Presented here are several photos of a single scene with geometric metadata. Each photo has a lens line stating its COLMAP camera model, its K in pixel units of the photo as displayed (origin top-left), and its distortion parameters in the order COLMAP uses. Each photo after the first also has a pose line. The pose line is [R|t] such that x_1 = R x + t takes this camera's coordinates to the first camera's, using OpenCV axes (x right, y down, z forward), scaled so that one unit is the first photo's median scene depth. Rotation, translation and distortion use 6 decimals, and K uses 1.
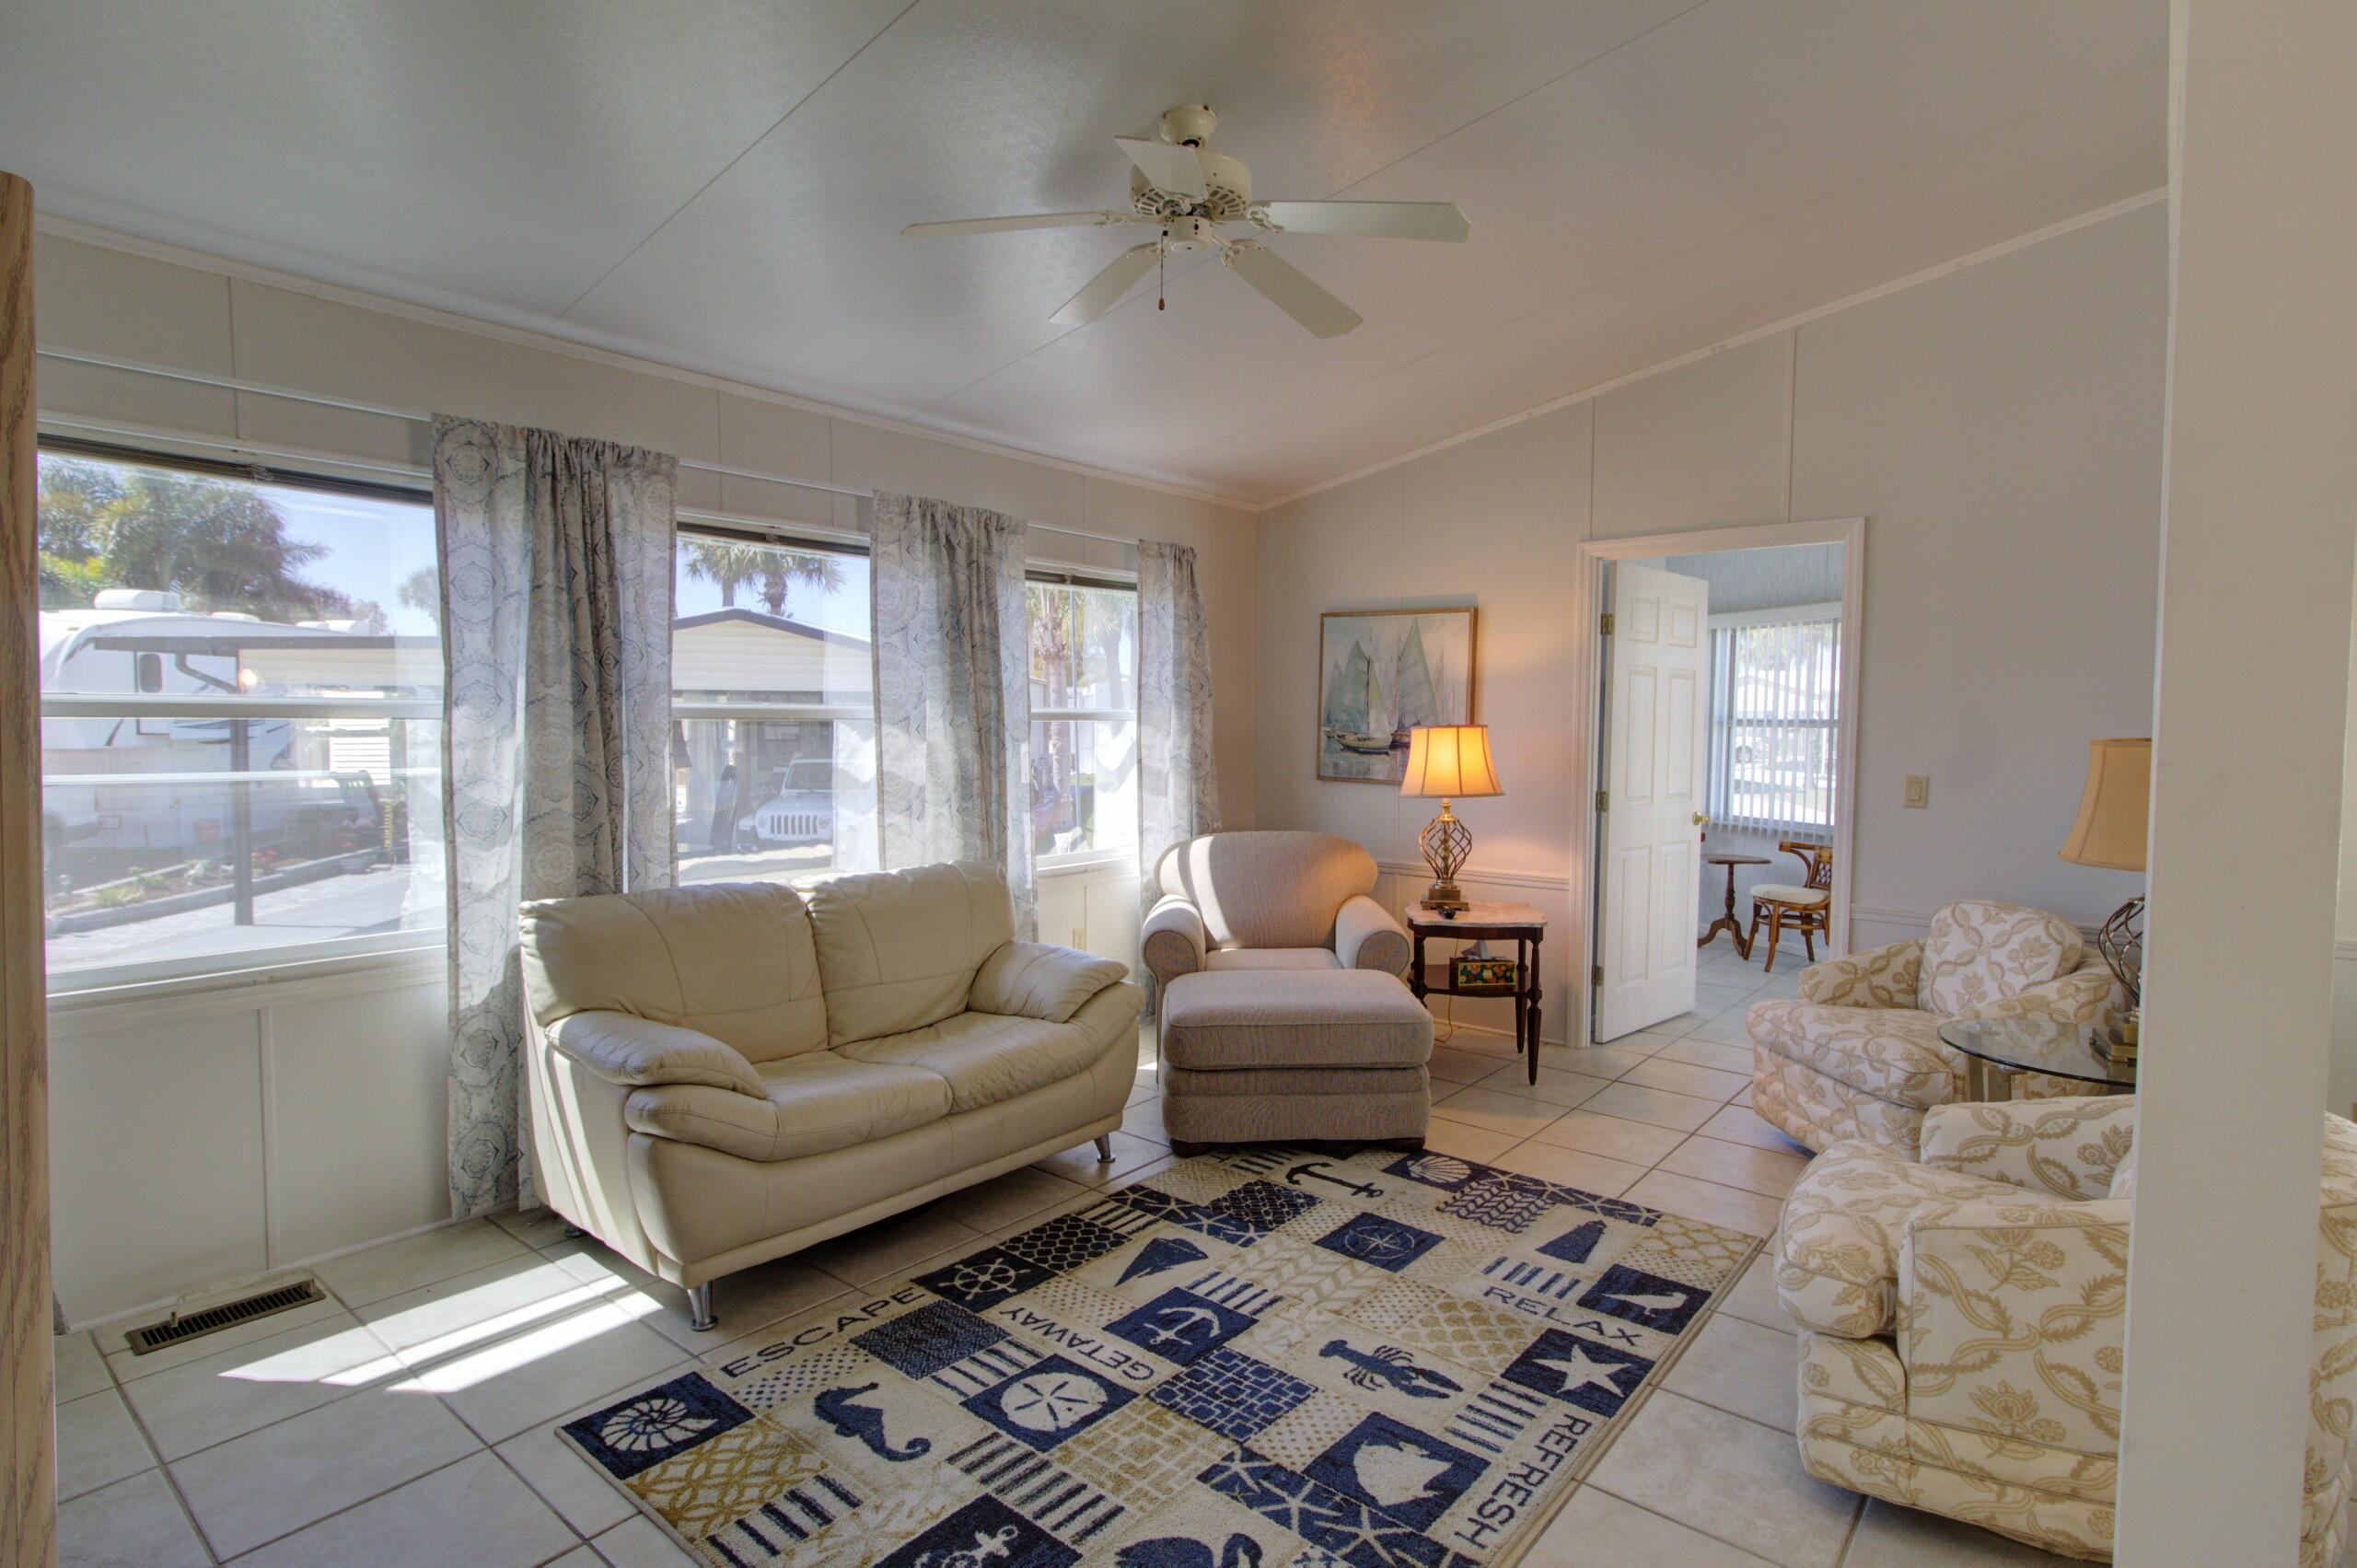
lens RADIAL K [[1181.4, 0, 1191.3], [0, 1181.4, 780.9], [0, 0, 1]] dist [0.000212, -0.002162]
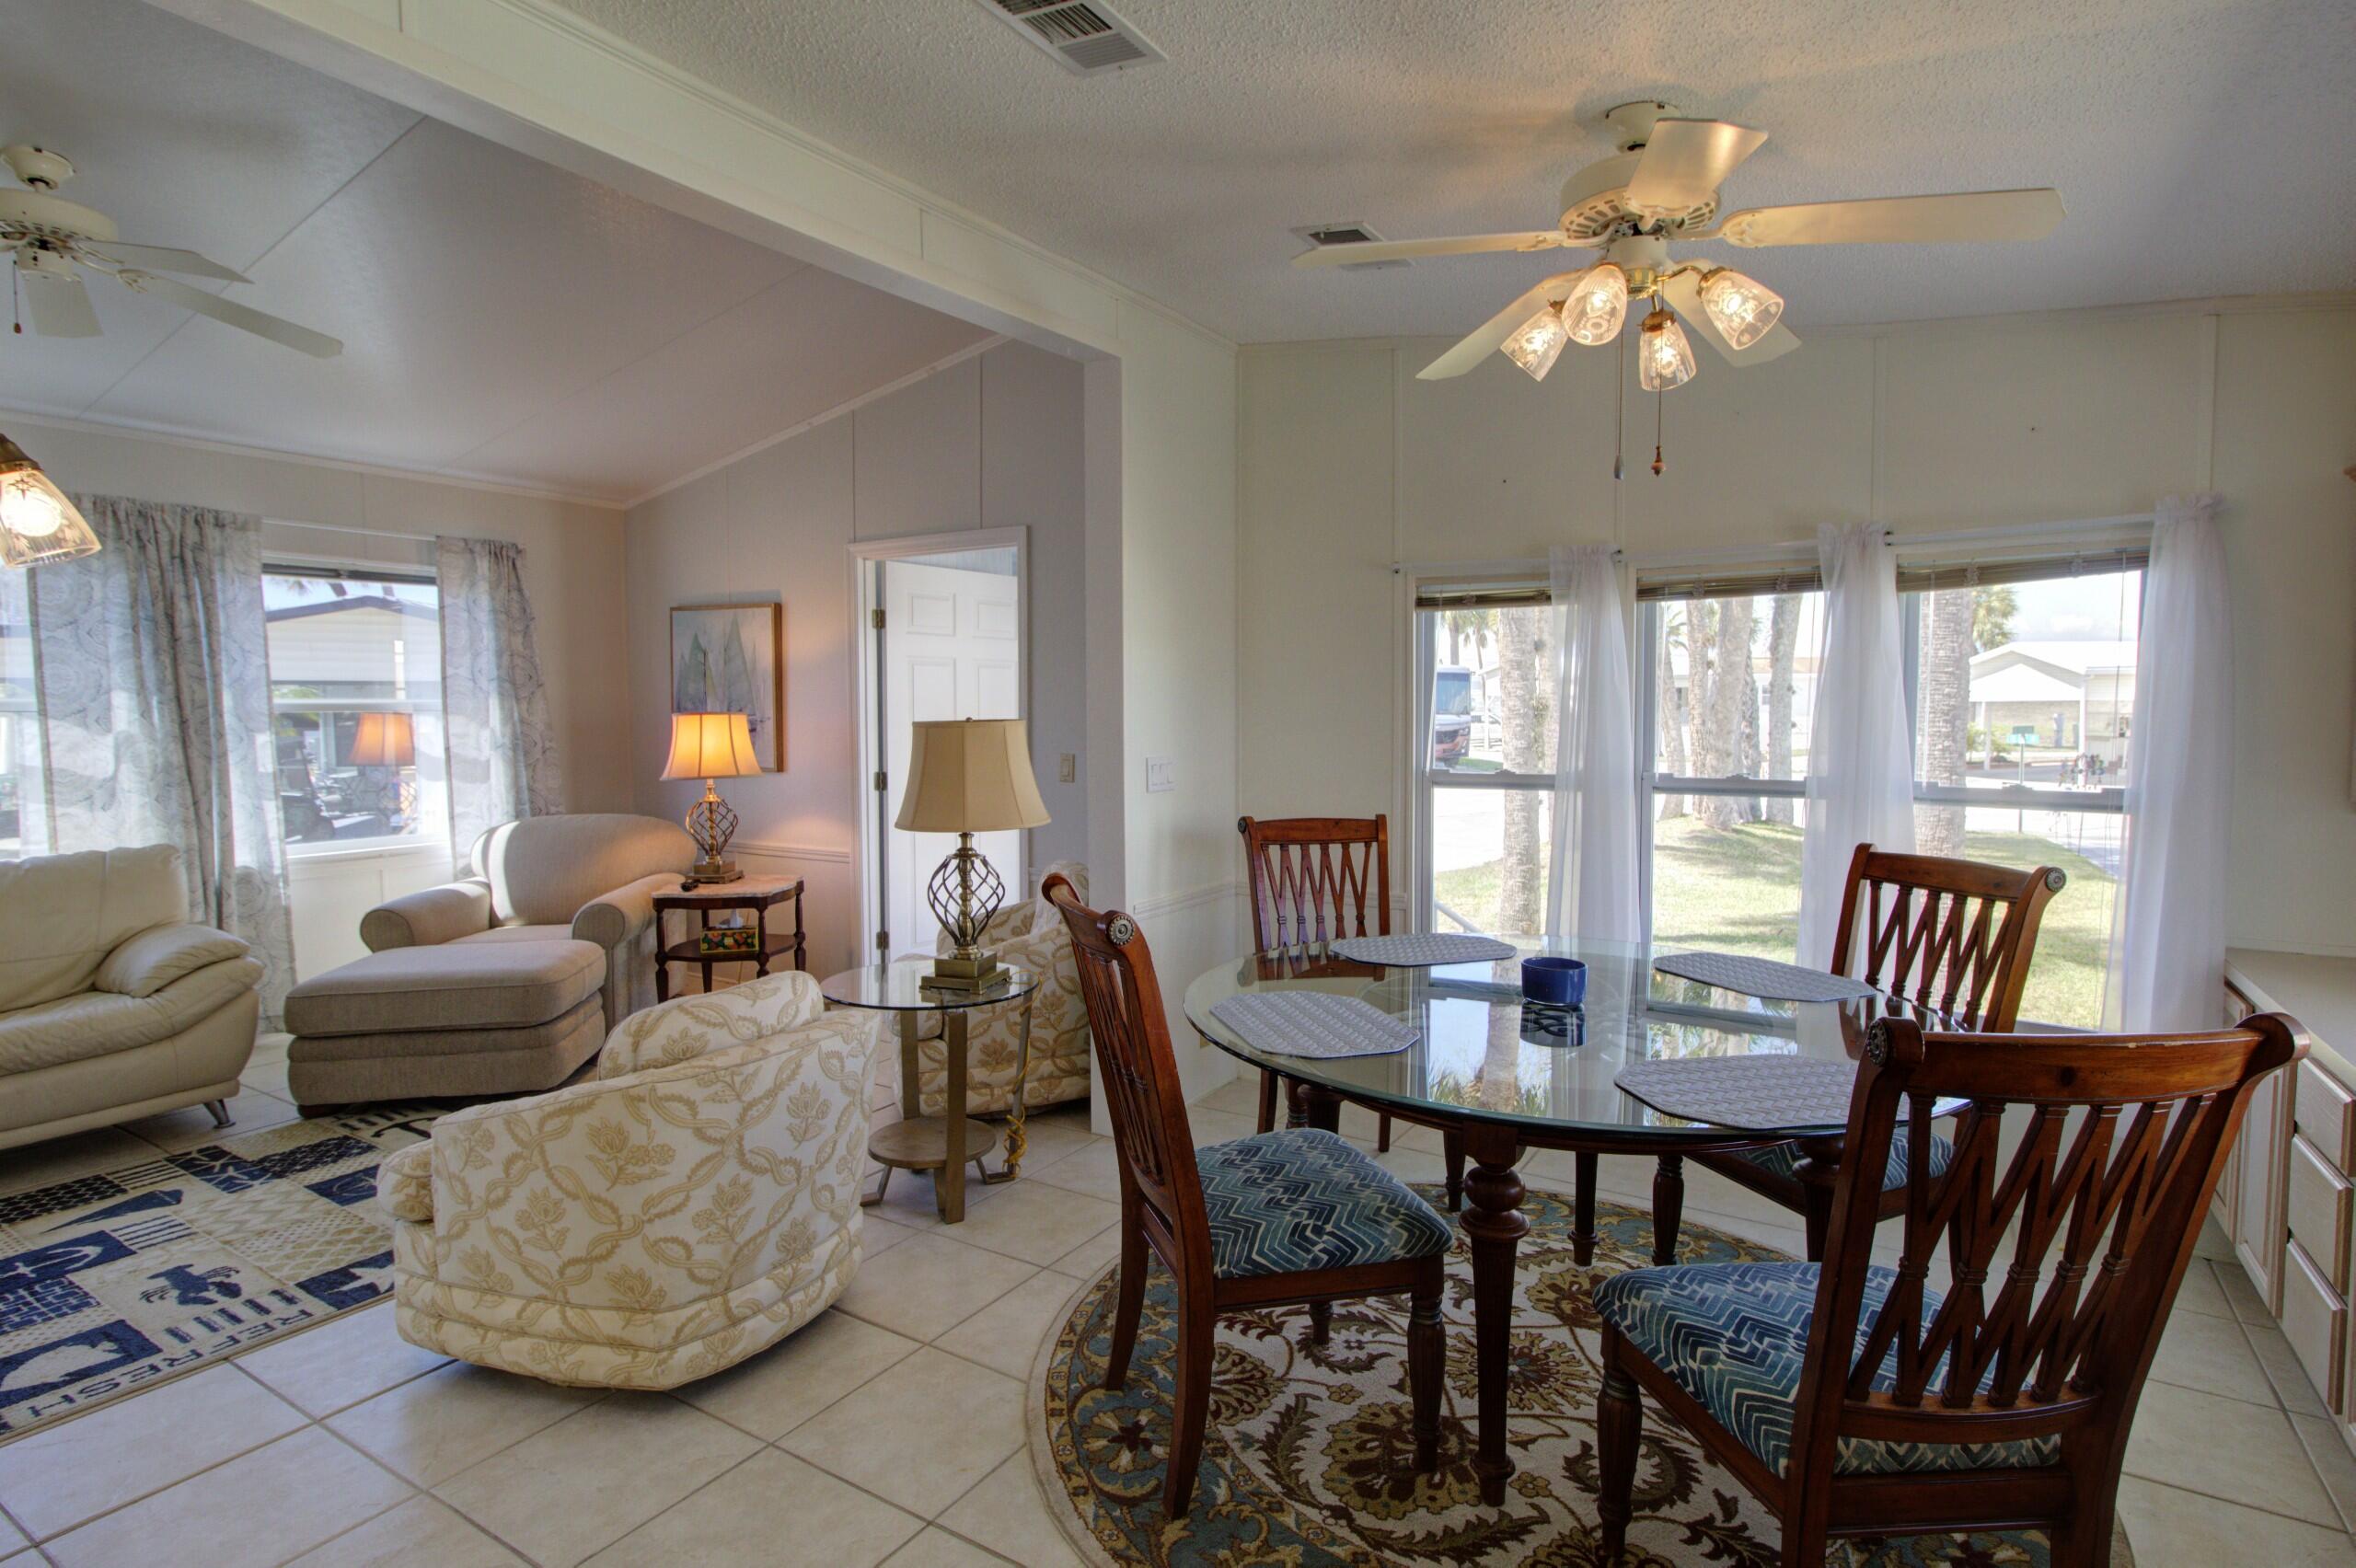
lens RADIAL K [[1180.8, 0, 1188.3], [0, 1180.8, 778.9], [0, 0, 1]] dist [0.000212, -0.002162]
pose [[0.991295, -0.015311, 0.130766, 0.736188], [0.014143, 0.999851, 0.009858, 0.012893], [-0.130898, -0.007922, 0.991364, -0.180363]]
